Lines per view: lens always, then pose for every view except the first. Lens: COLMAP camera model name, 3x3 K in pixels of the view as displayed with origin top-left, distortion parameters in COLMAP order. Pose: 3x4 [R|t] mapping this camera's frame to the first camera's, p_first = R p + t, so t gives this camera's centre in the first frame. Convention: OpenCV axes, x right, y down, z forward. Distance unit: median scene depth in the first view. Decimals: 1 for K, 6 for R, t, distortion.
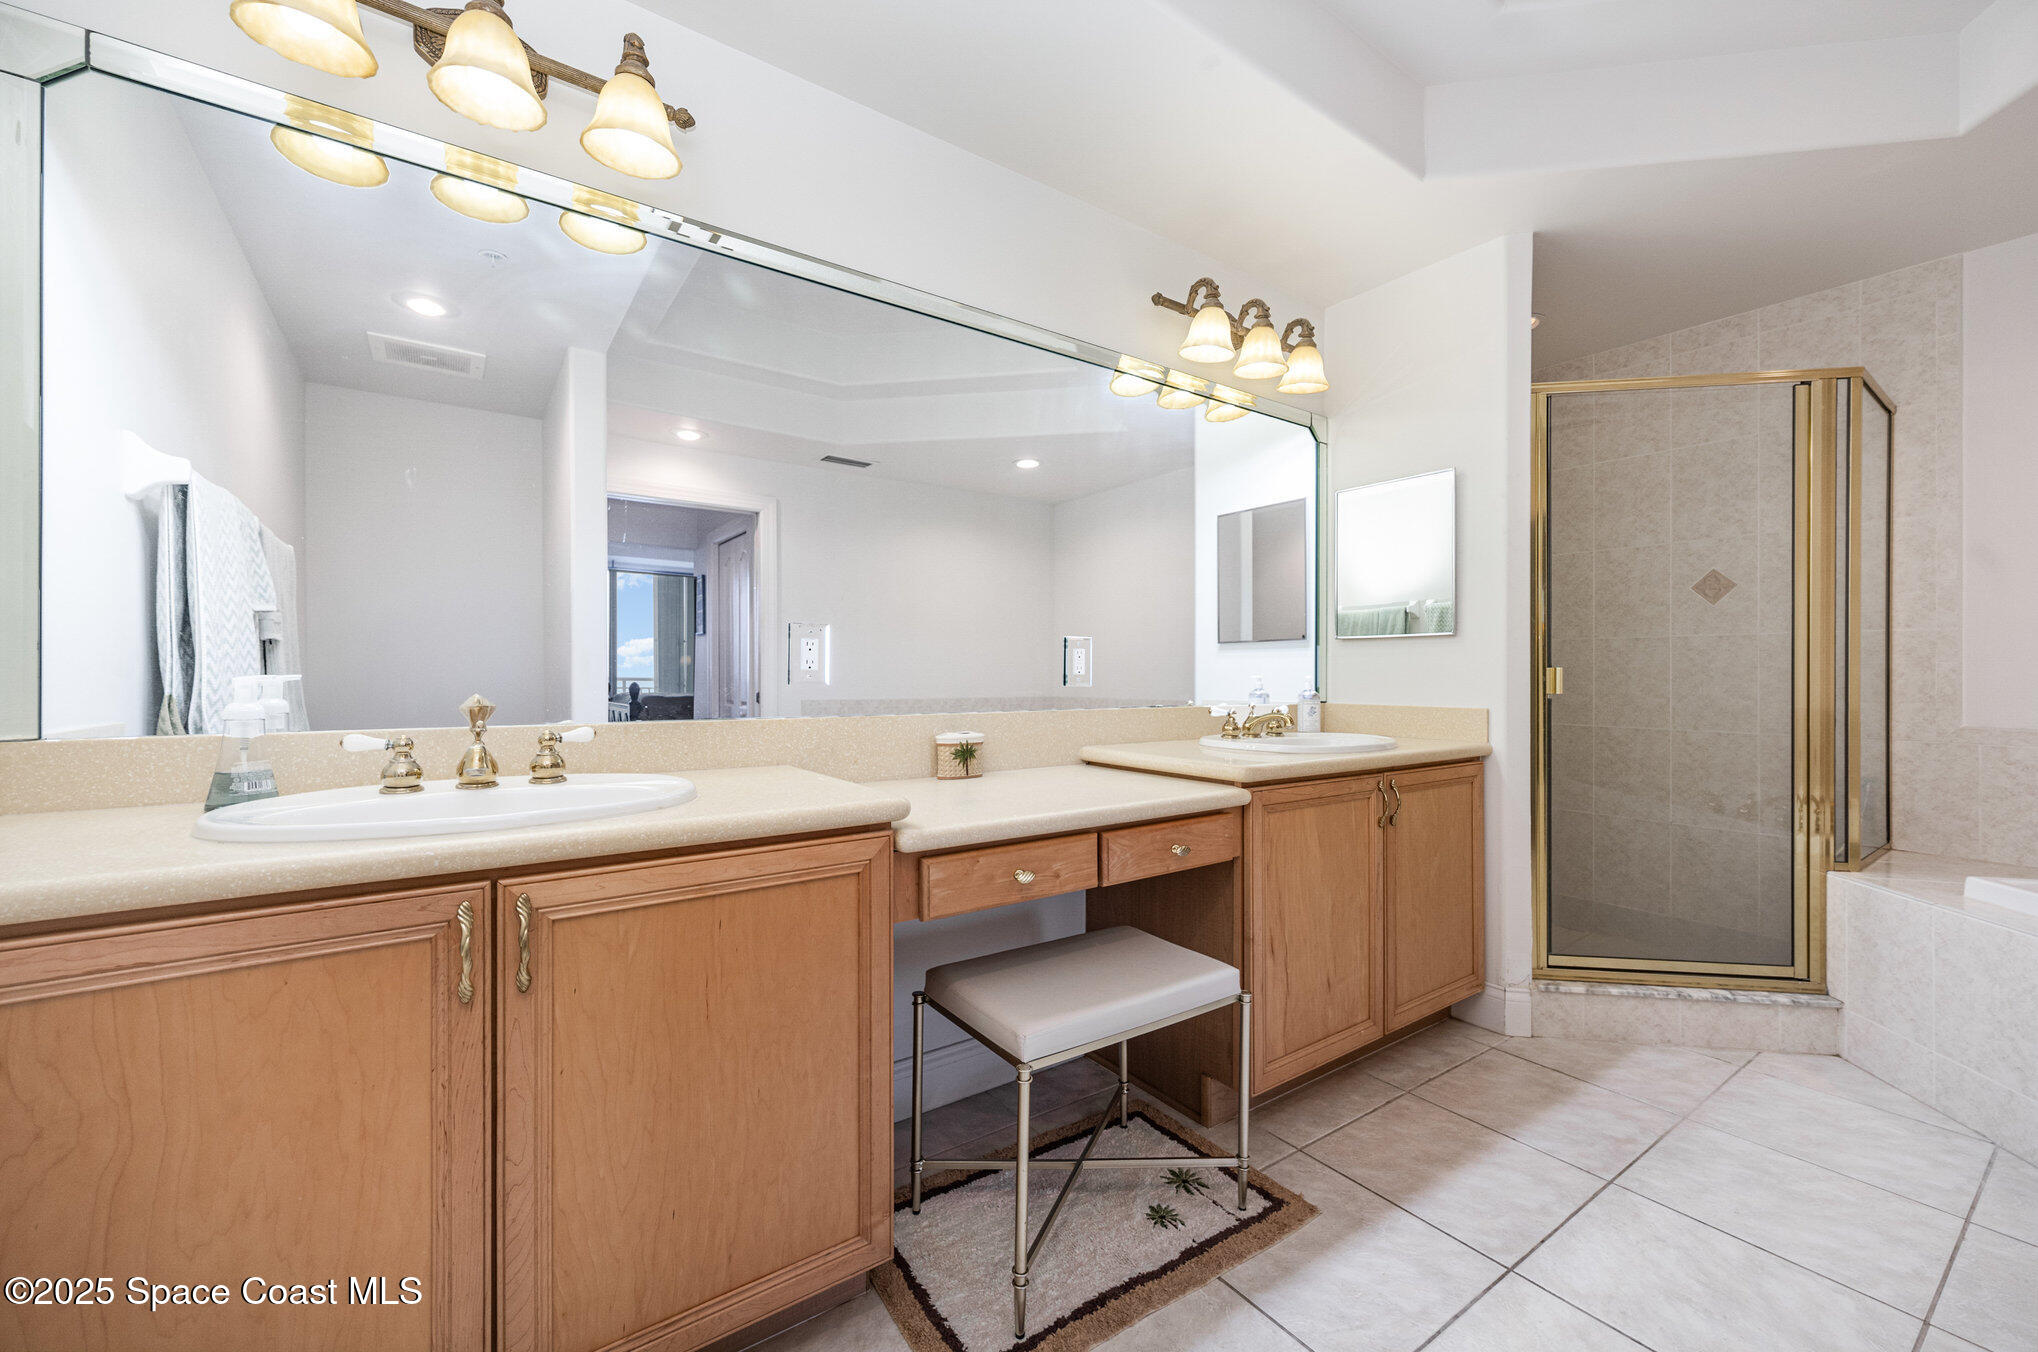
lens RADIAL K [[815.6, 0, 1028.4], [0, 815.6, 681.0], [0, 0, 1]] dist [-0.000185, -0.000014]
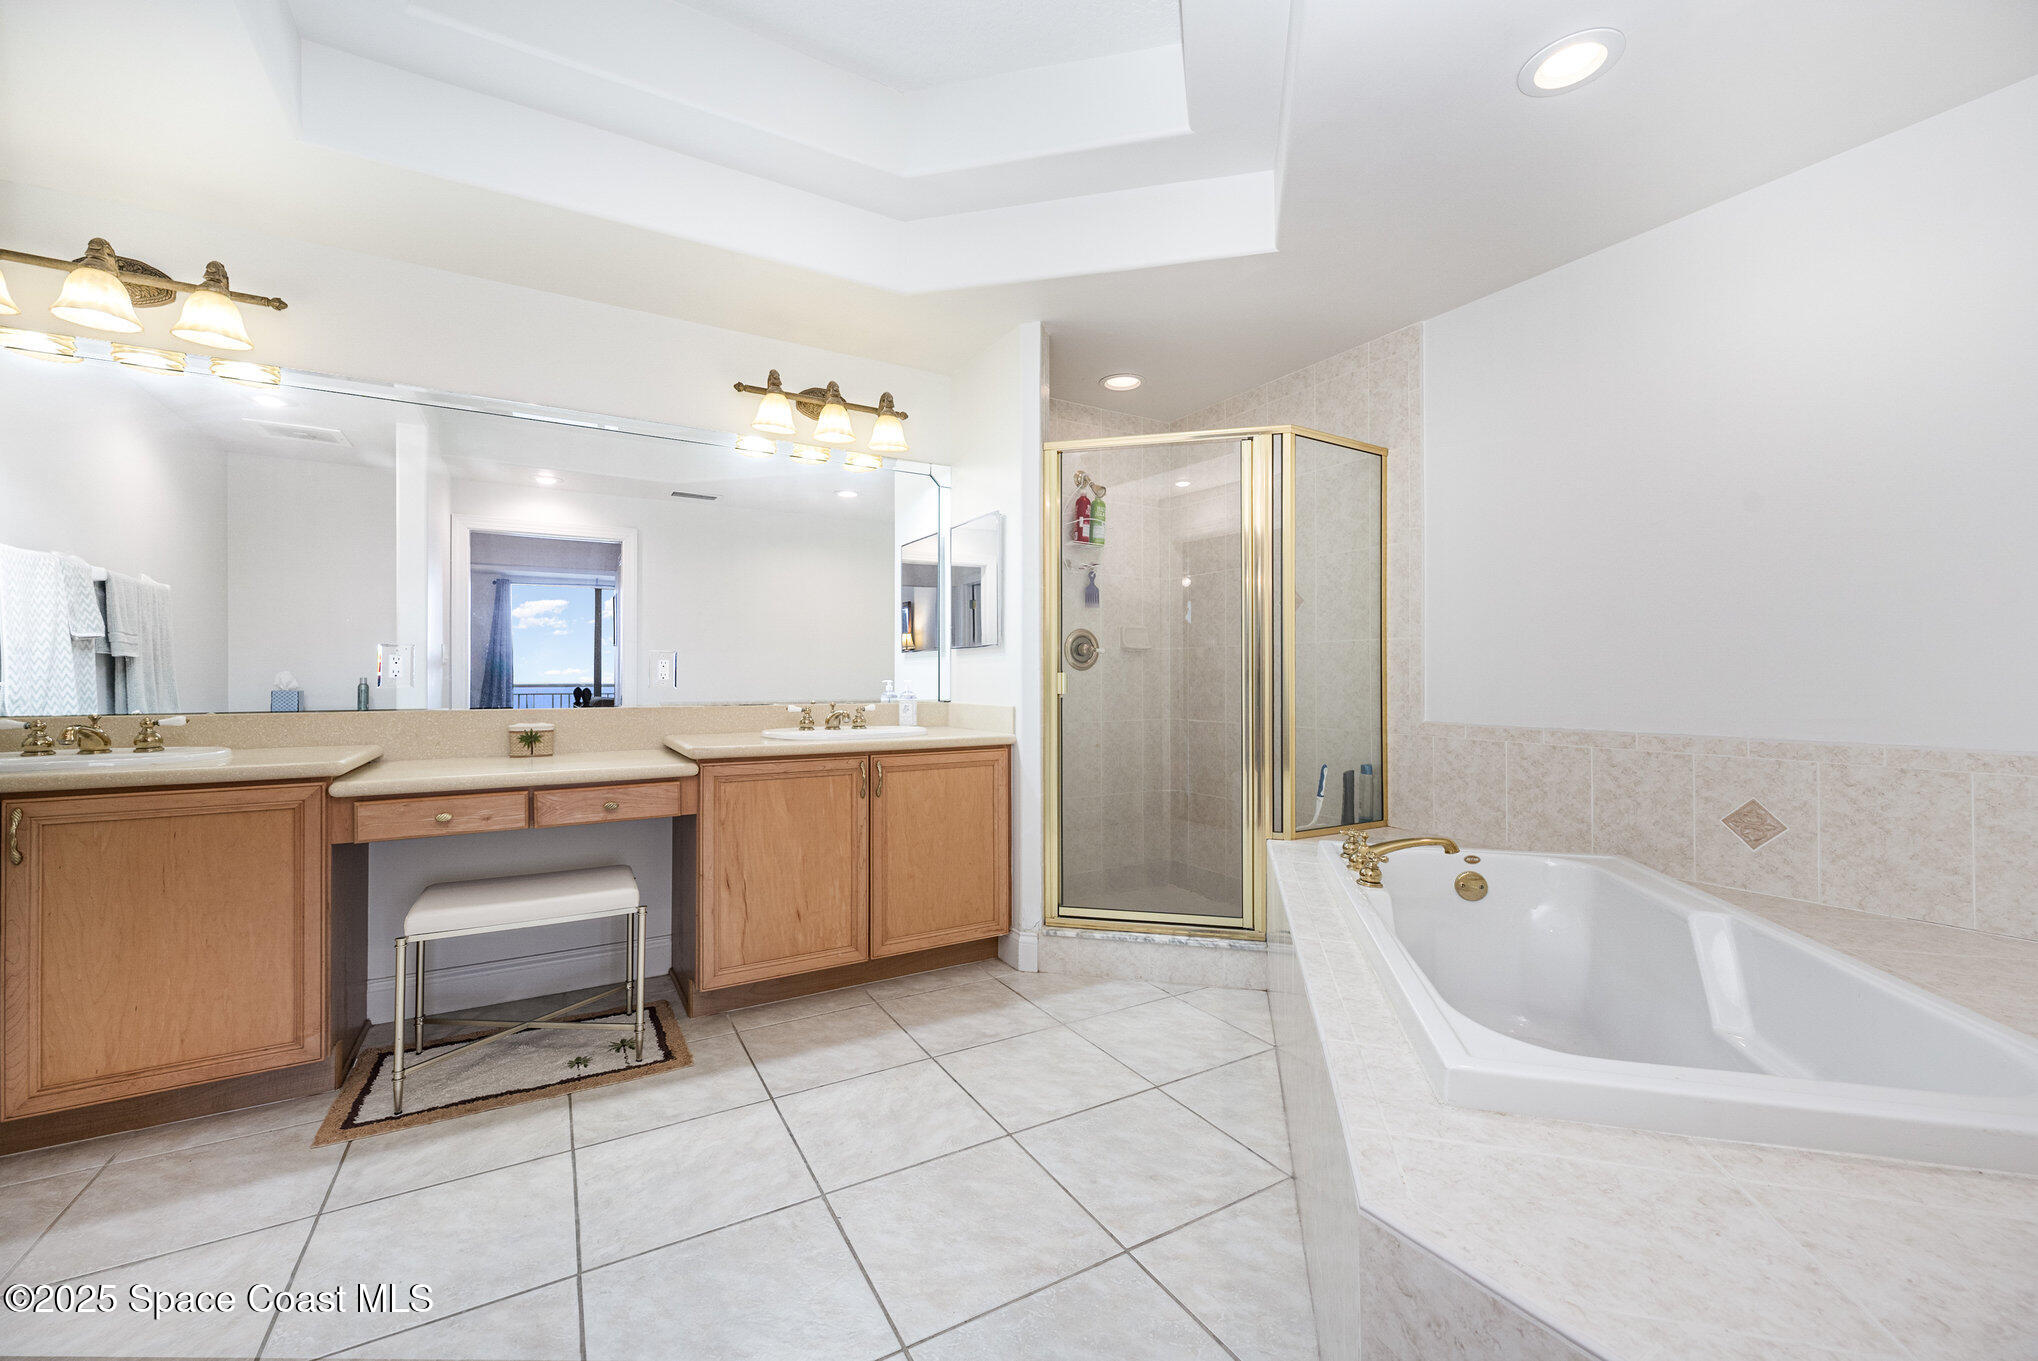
lens RADIAL K [[818.1, 0, 1032.5], [0, 818.1, 680.3], [0, 0, 1]] dist [-0.002339, -0.000068]
pose [[0.996771, -0.003321, -0.080232, 0.778568], [0.002829, 0.999977, -0.006236, 0.002798], [0.080251, 0.005989, 0.996757, -0.259679]]
